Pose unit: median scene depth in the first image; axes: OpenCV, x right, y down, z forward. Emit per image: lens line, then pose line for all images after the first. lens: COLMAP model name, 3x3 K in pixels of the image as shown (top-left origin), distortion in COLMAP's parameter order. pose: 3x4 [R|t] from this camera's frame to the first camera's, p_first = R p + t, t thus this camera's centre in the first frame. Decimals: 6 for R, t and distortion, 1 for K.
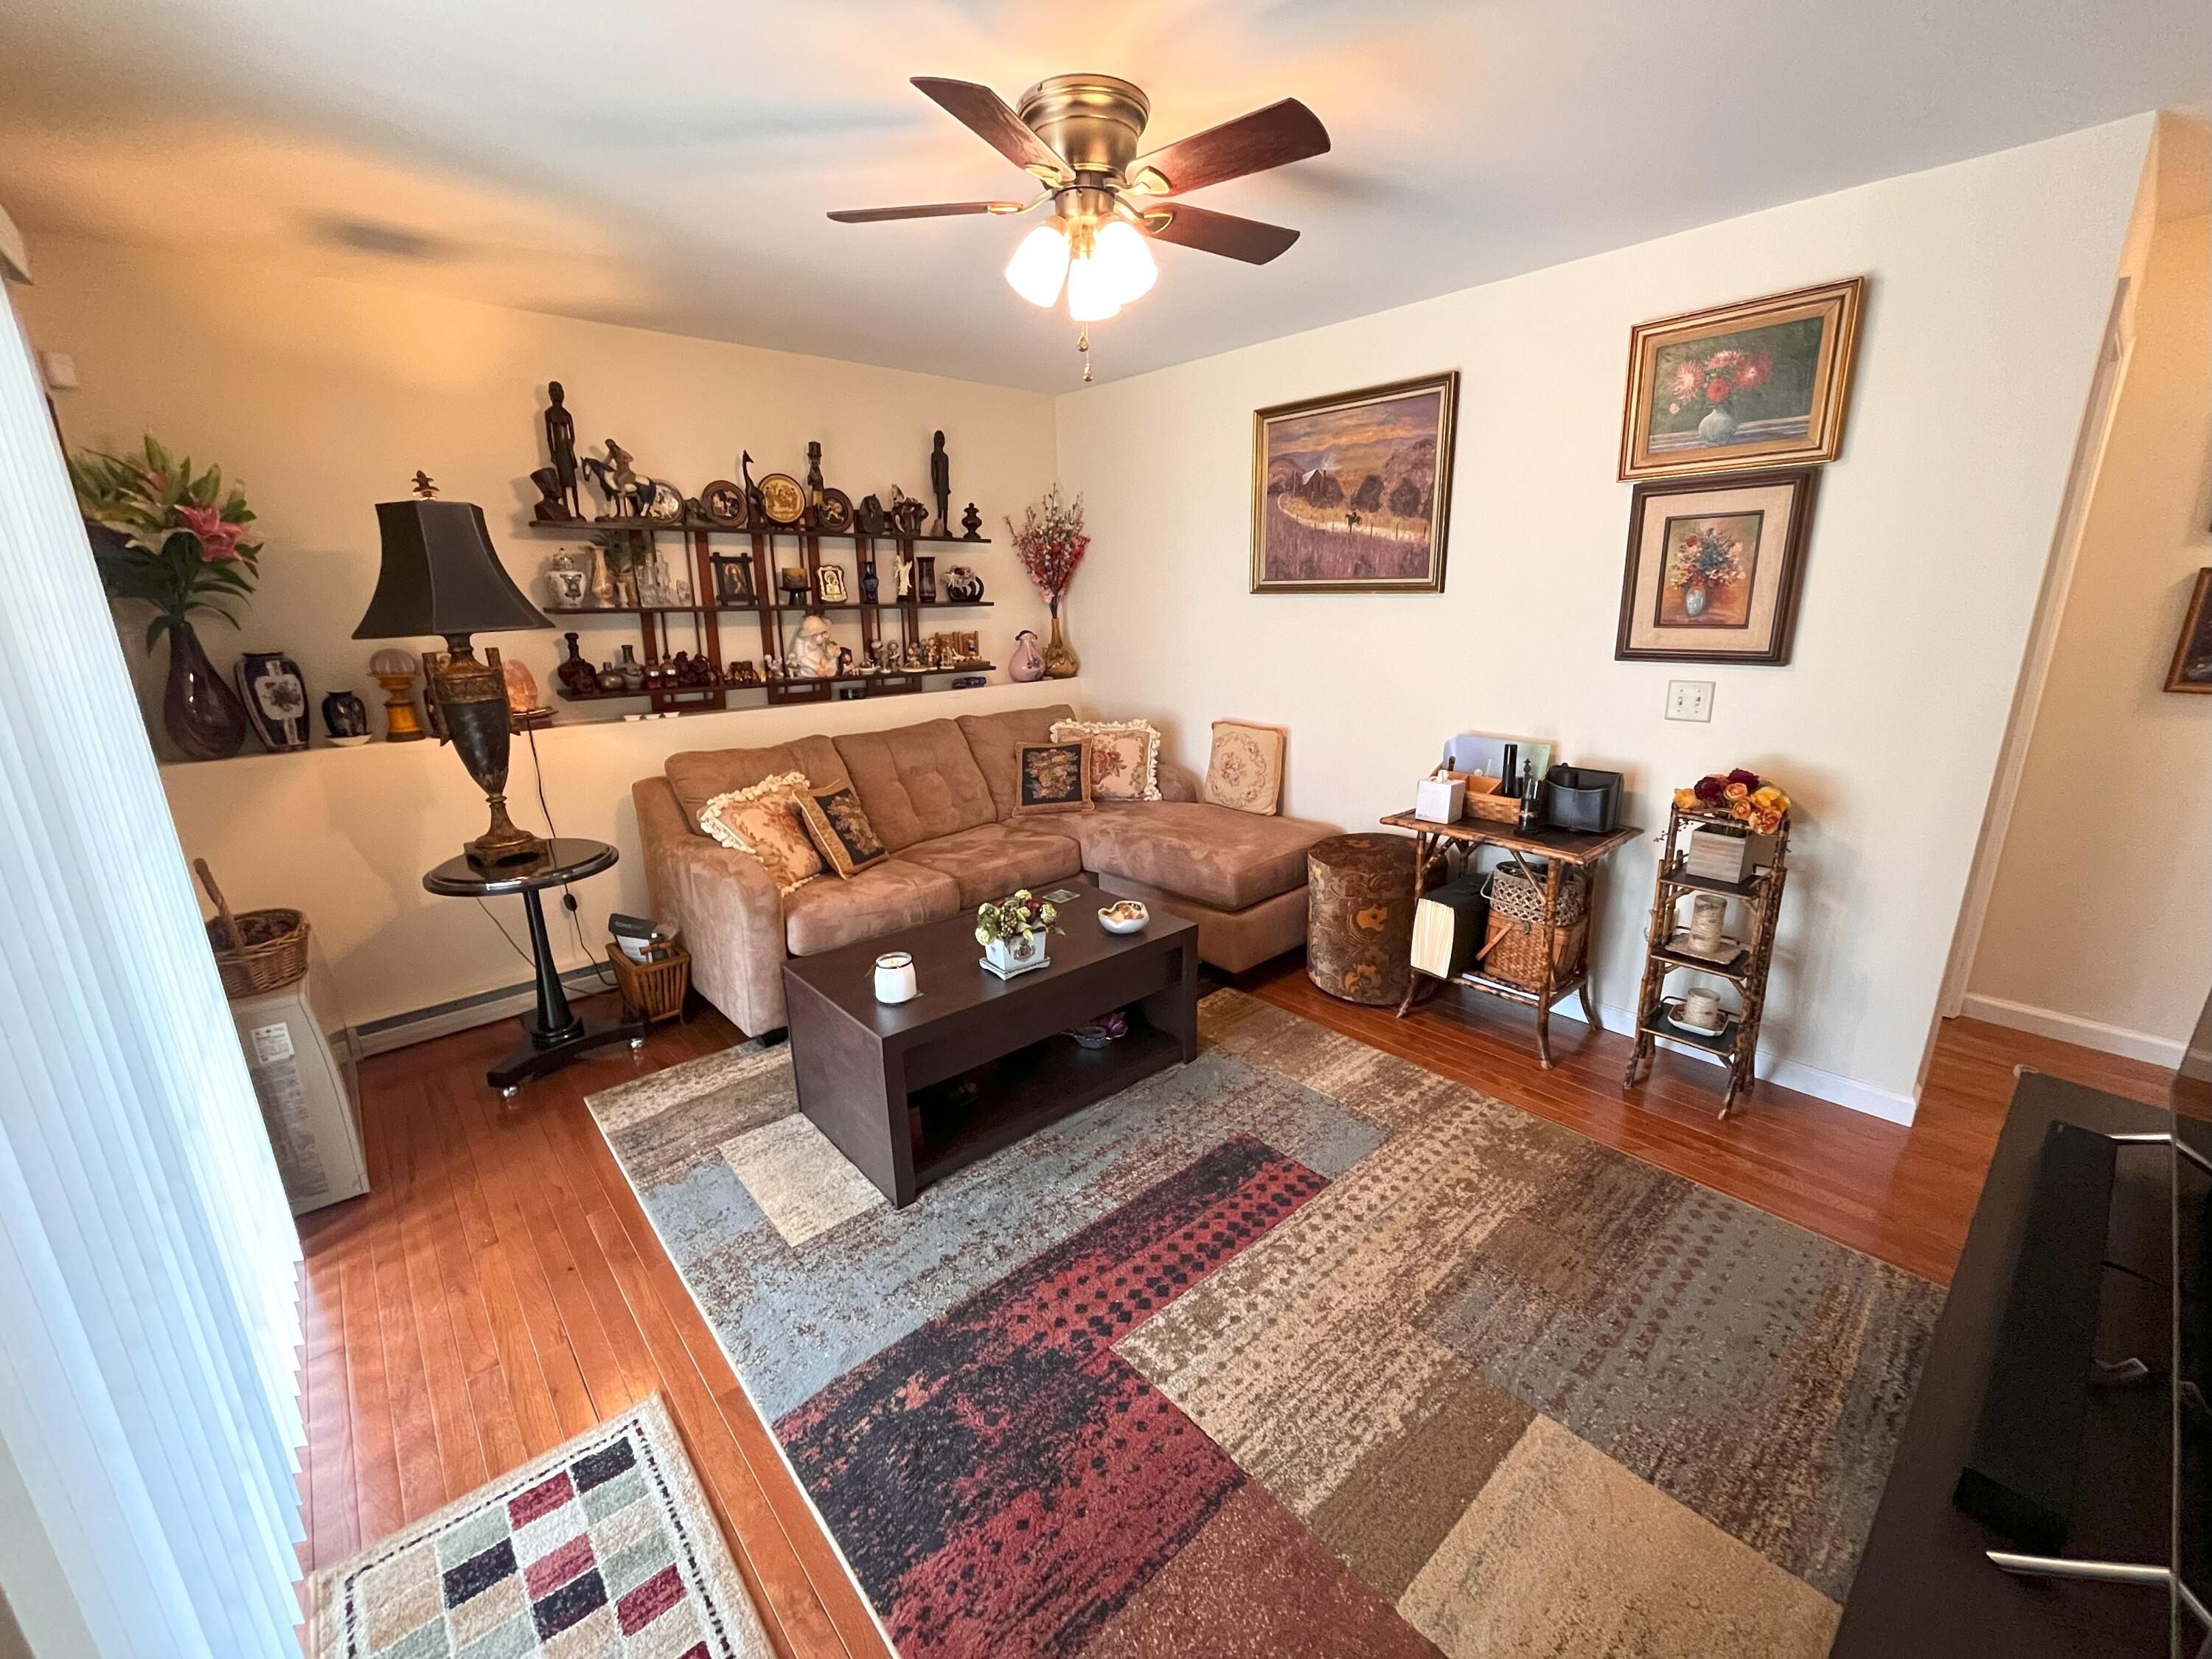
lens RADIAL K [[895.6, 0, 1111.8], [0, 895.6, 834.6], [0, 0, 1]] dist [-0.002218, -0.000235]
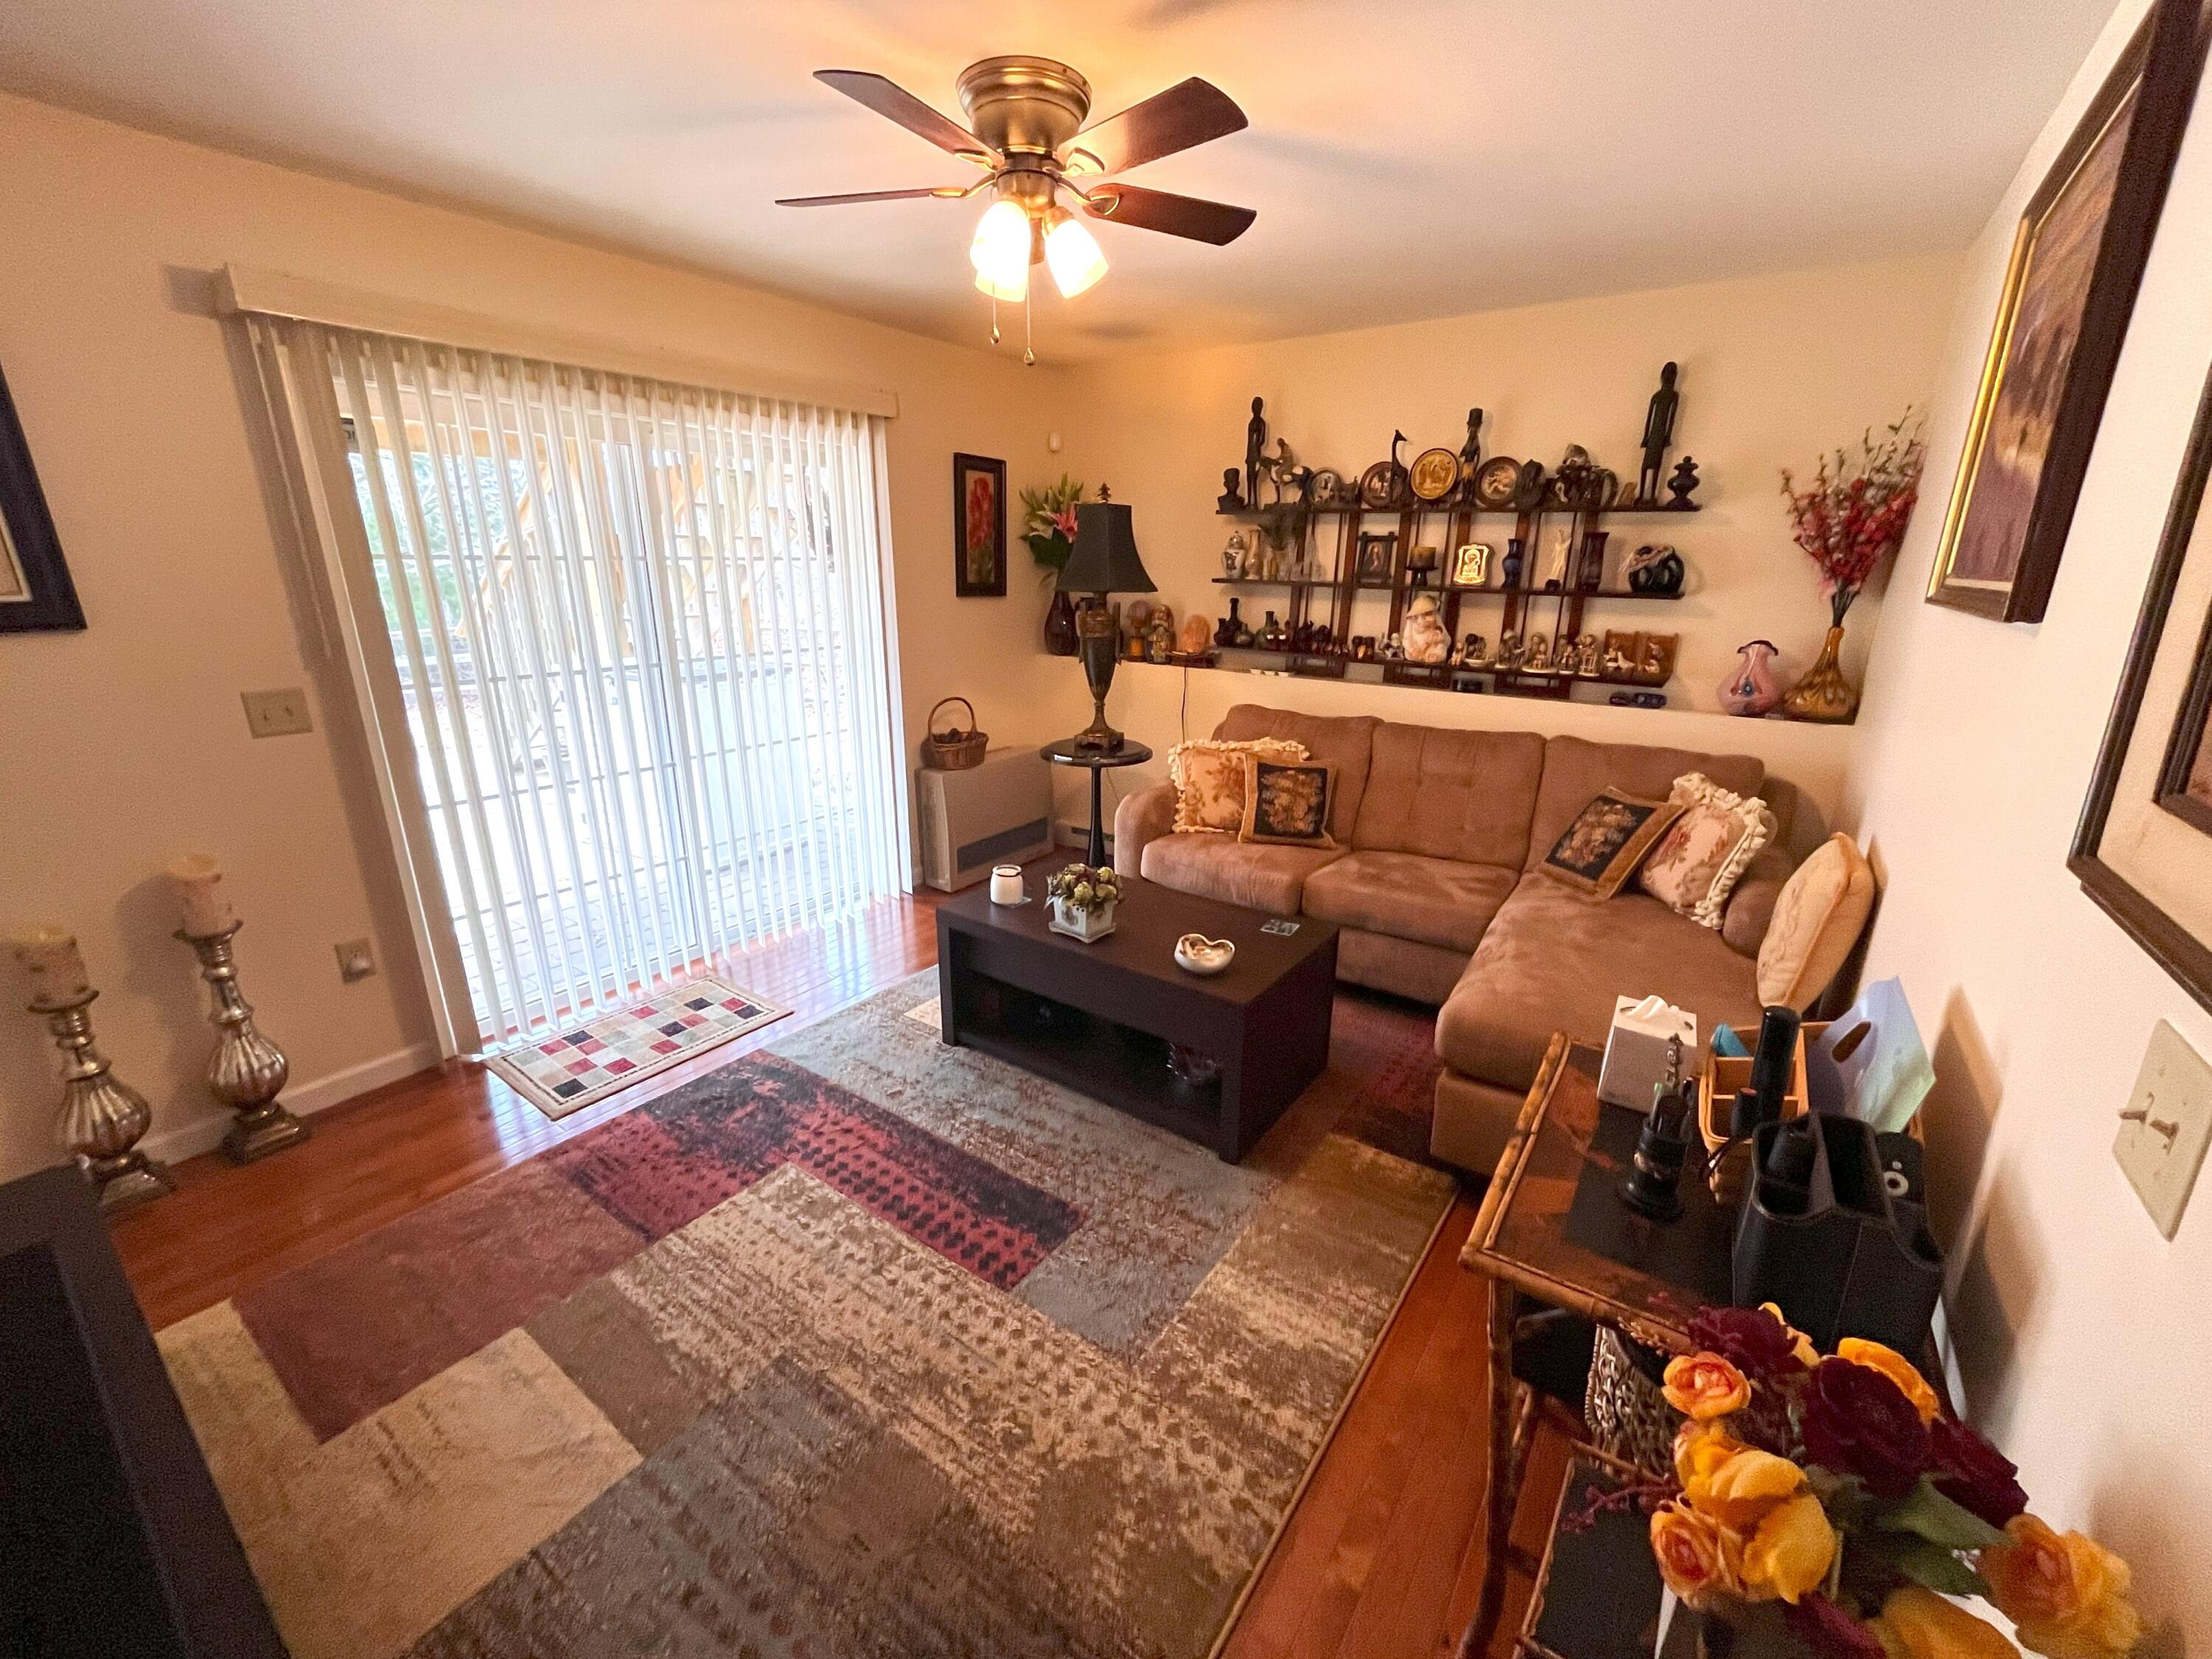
lens RADIAL K [[895.6, 0, 1111.8], [0, 895.6, 834.6], [0, 0, 1]] dist [-0.002218, -0.000235]
pose [[0.228202, 0.300253, -0.926160, 0.694533], [-0.274106, 0.932595, 0.234801, -0.177576], [0.934232, 0.200284, 0.295122, 0.576140]]
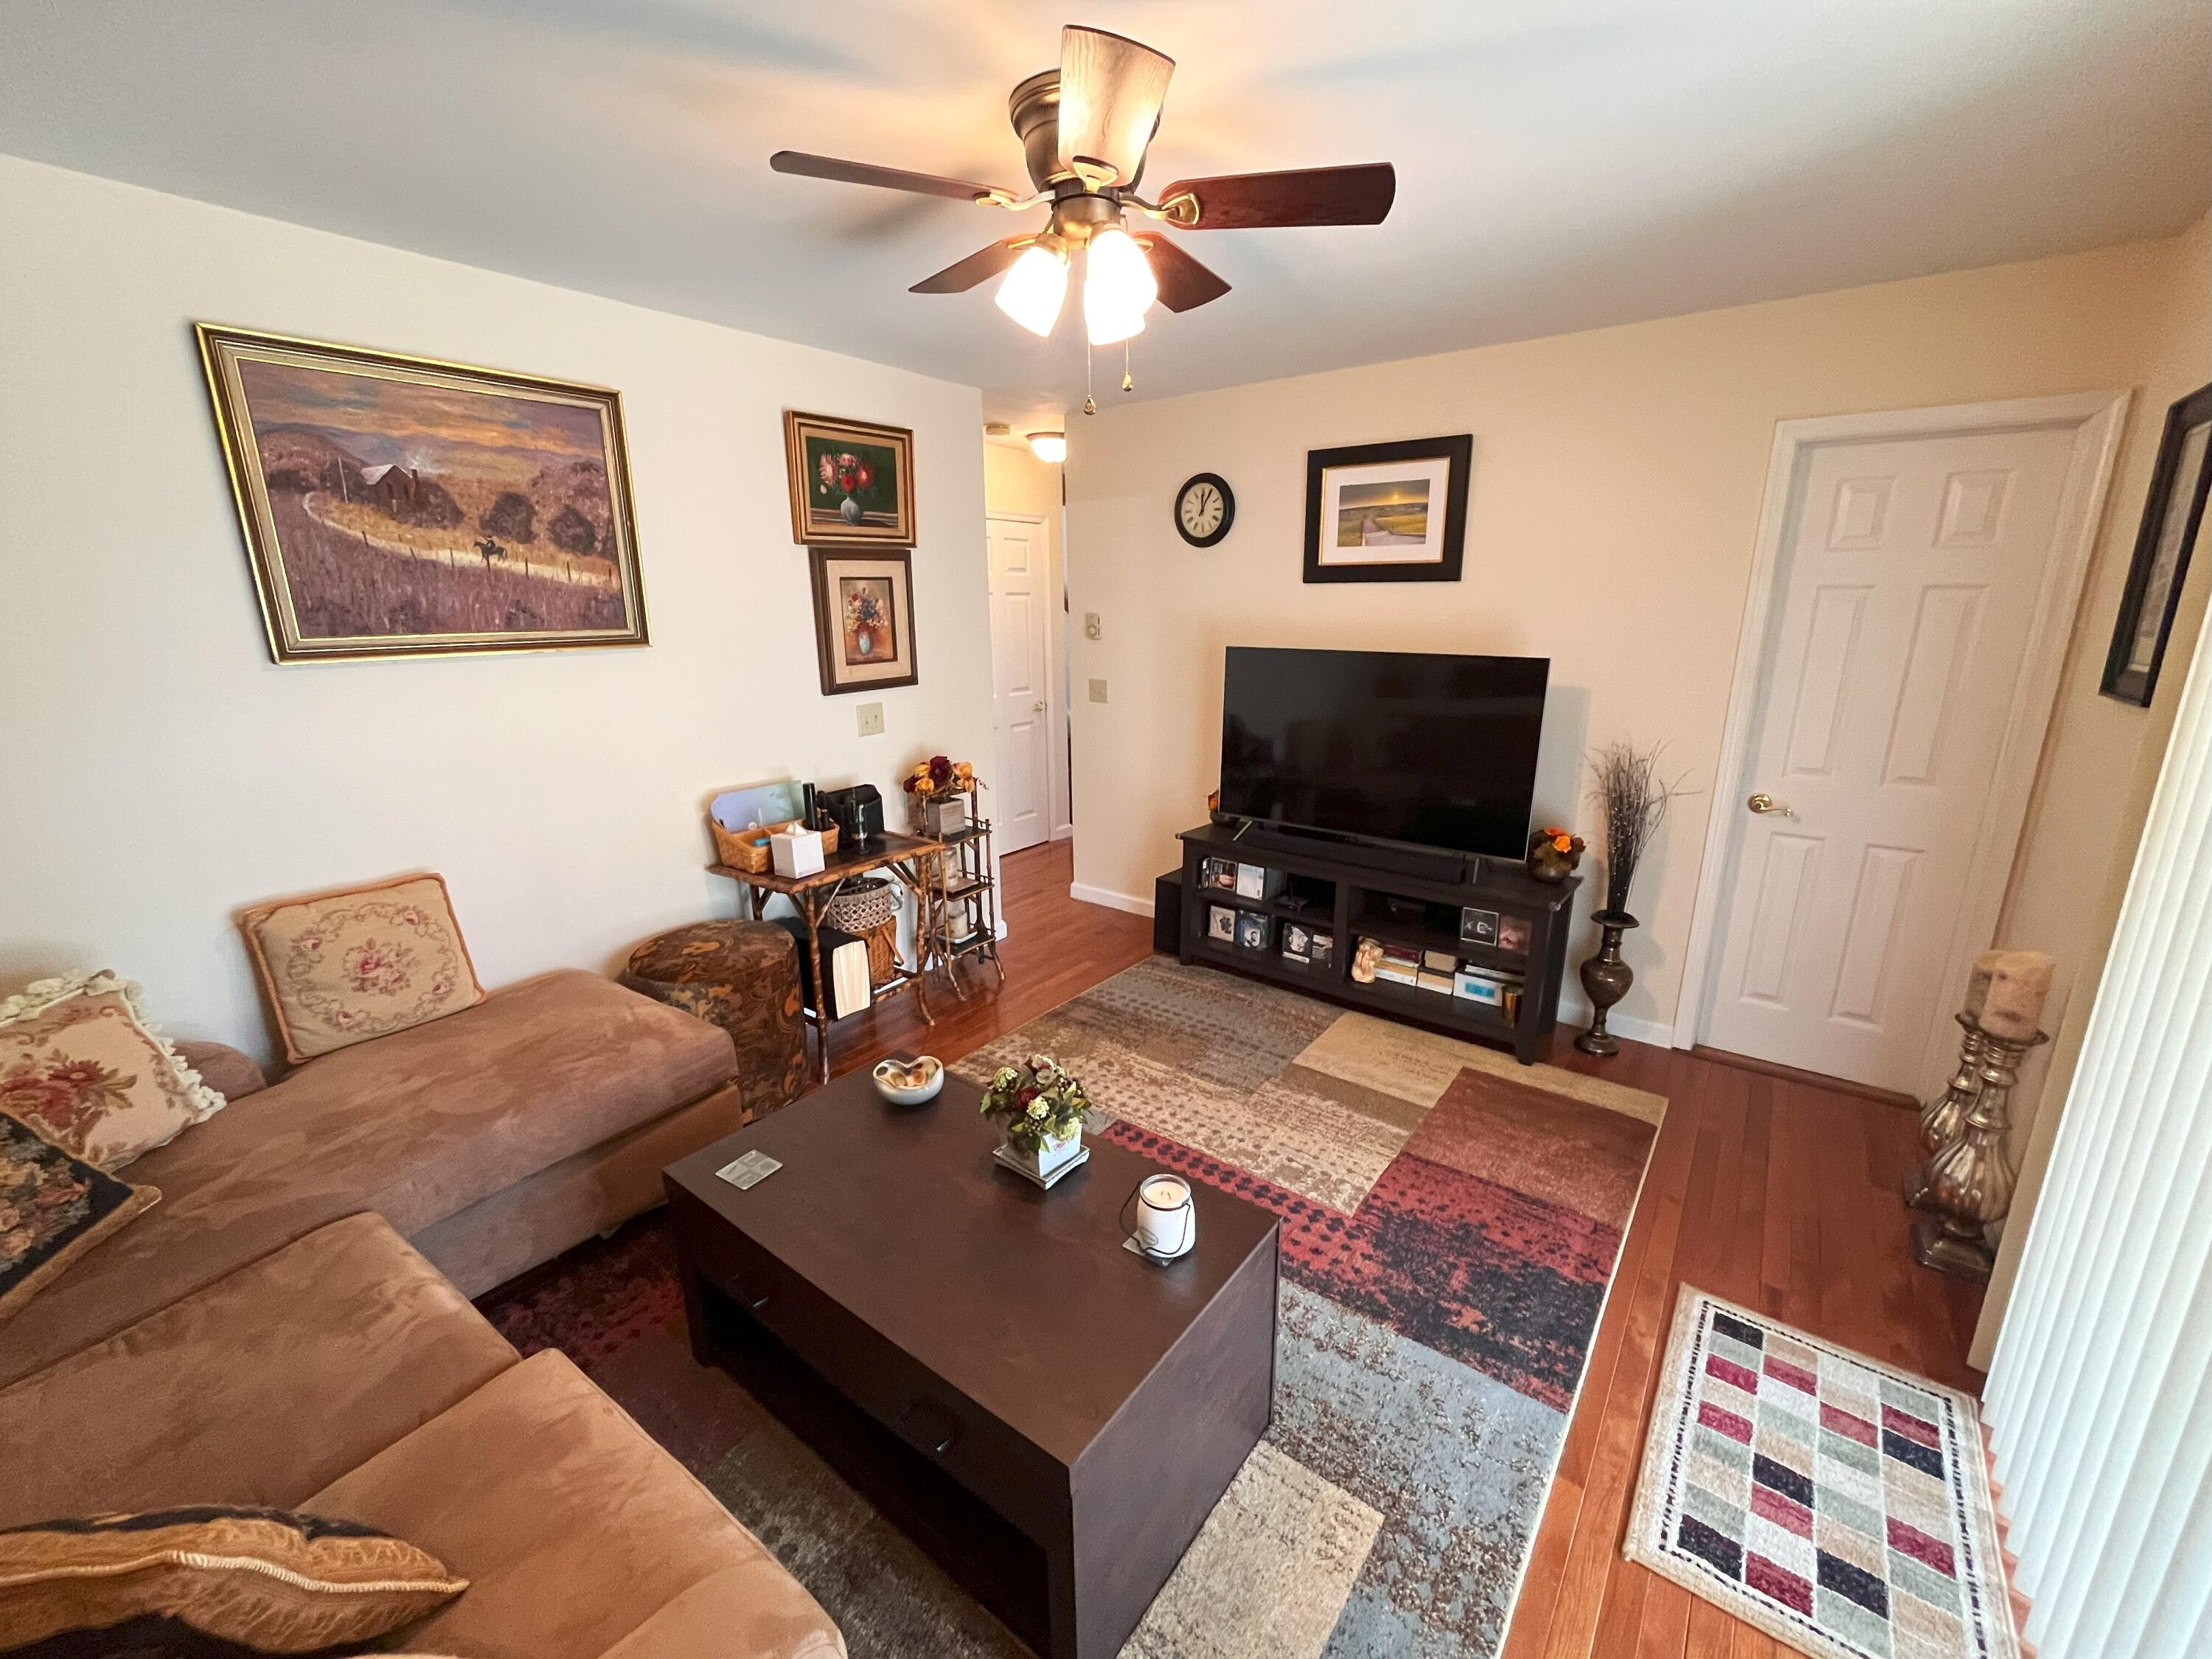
lens RADIAL K [[900.5, 0, 1116.4], [0, 900.5, 835.8], [0, 0, 1]] dist [-0.002100, 0.000046]
pose [[-0.202647, -0.235206, 0.950585, -0.625482], [0.274686, 0.918100, 0.285726, -0.239363], [-0.939937, 0.319014, -0.121442, 0.782266]]
